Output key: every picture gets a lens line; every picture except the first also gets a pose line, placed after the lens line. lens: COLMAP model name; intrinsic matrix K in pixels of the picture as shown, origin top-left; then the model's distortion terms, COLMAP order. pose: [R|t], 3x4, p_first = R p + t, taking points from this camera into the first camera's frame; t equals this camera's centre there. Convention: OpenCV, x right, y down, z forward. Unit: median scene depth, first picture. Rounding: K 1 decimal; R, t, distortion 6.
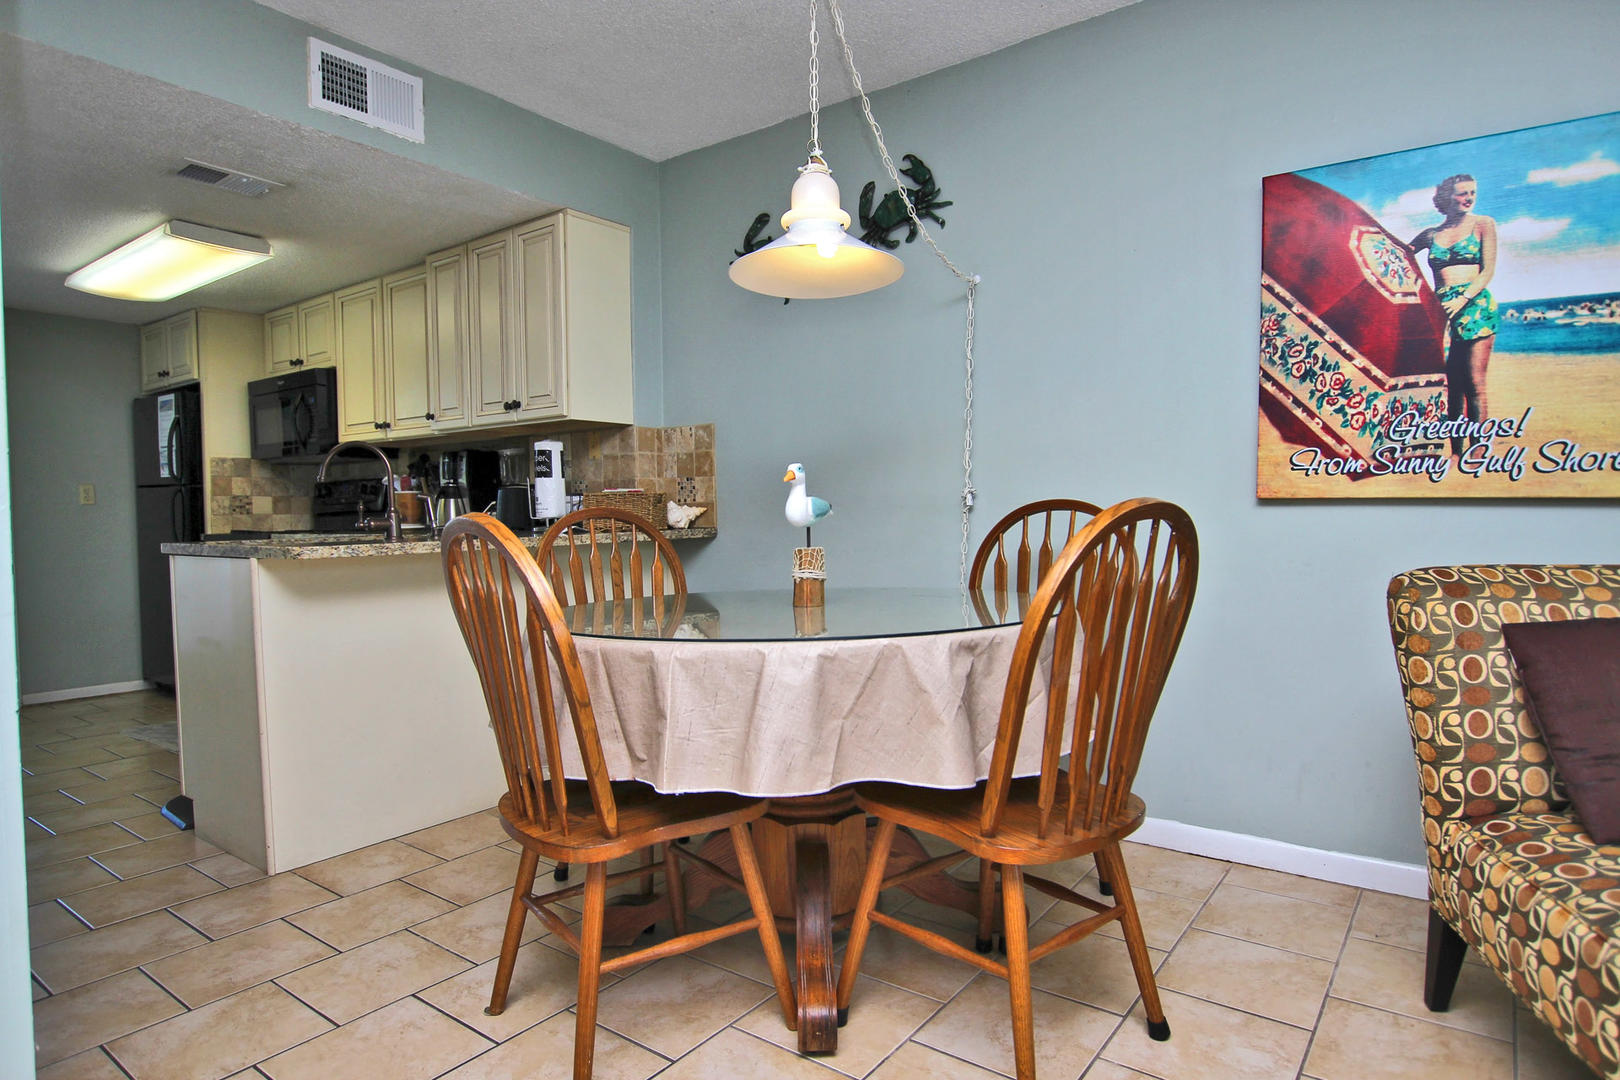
lens RADIAL K [[928.0, 0, 807.4], [0, 928.0, 545.0], [0, 0, 1]] dist [-0.018931, 0.002584]
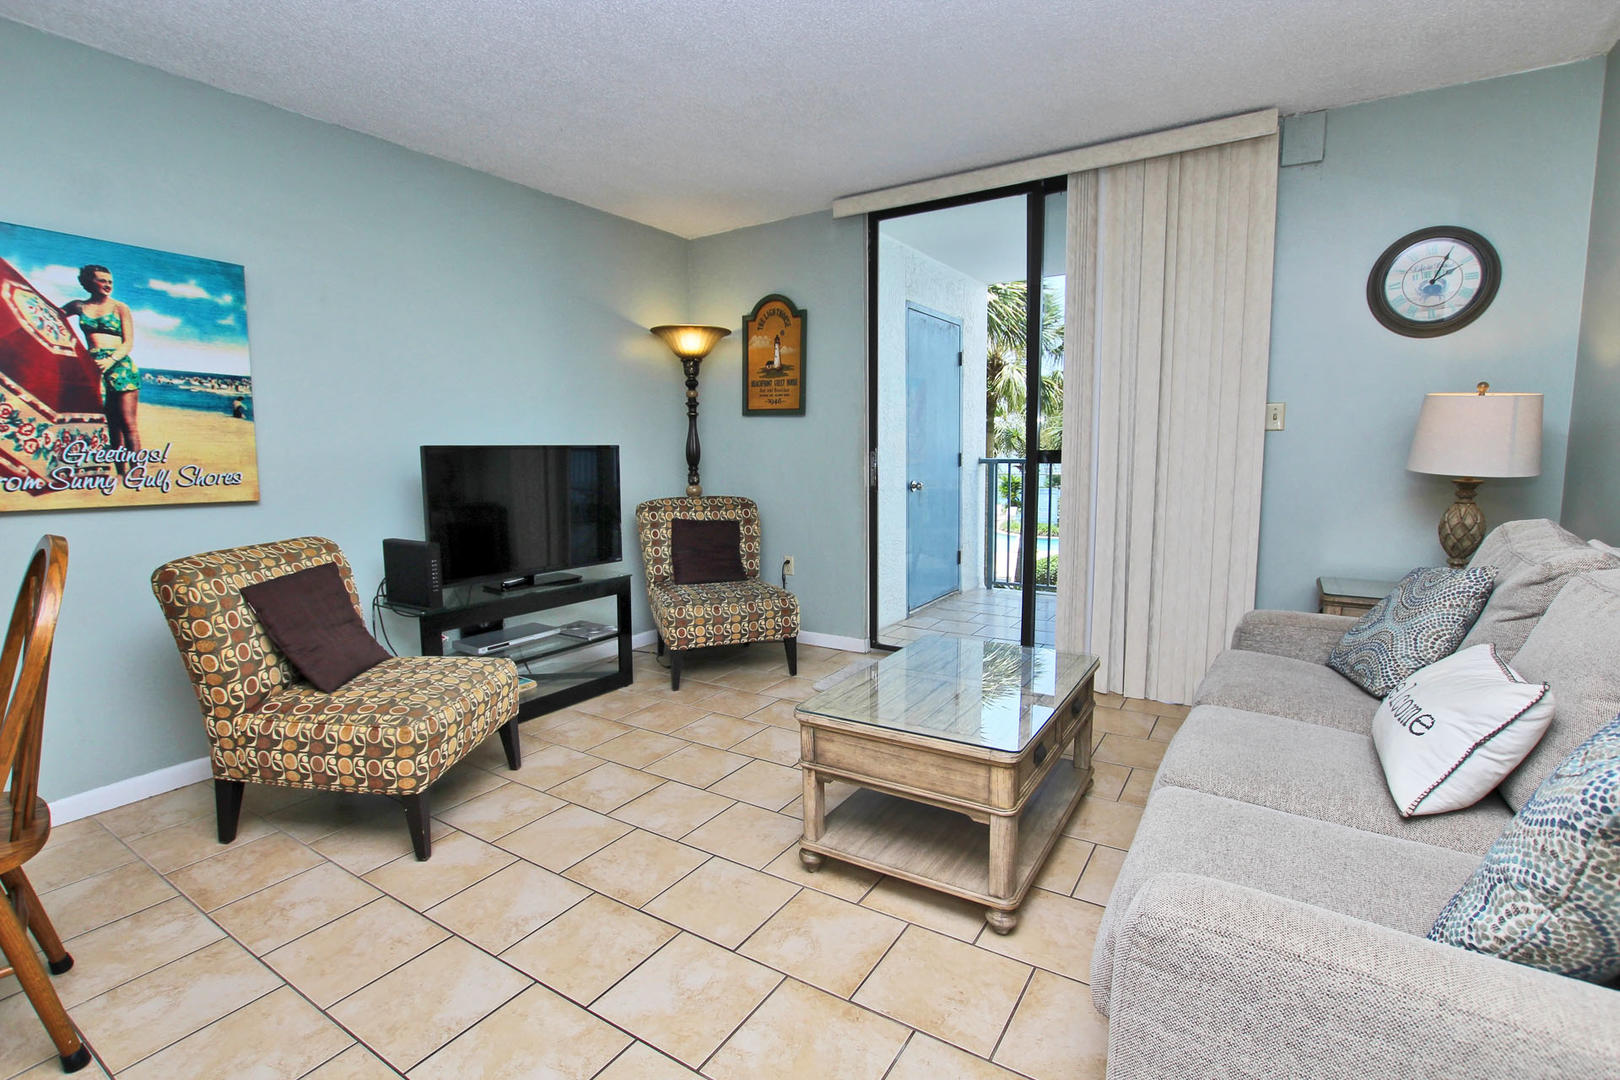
lens RADIAL K [[750.4, 0, 810.5], [0, 750.4, 549.3], [0, 0, 1]] dist [-0.034189, 0.004921]
pose [[-0.081852, -0.118297, 0.989599, -0.438223], [0.047984, 0.991312, 0.122470, -0.068241], [-0.995489, 0.057509, -0.075464, 0.065666]]
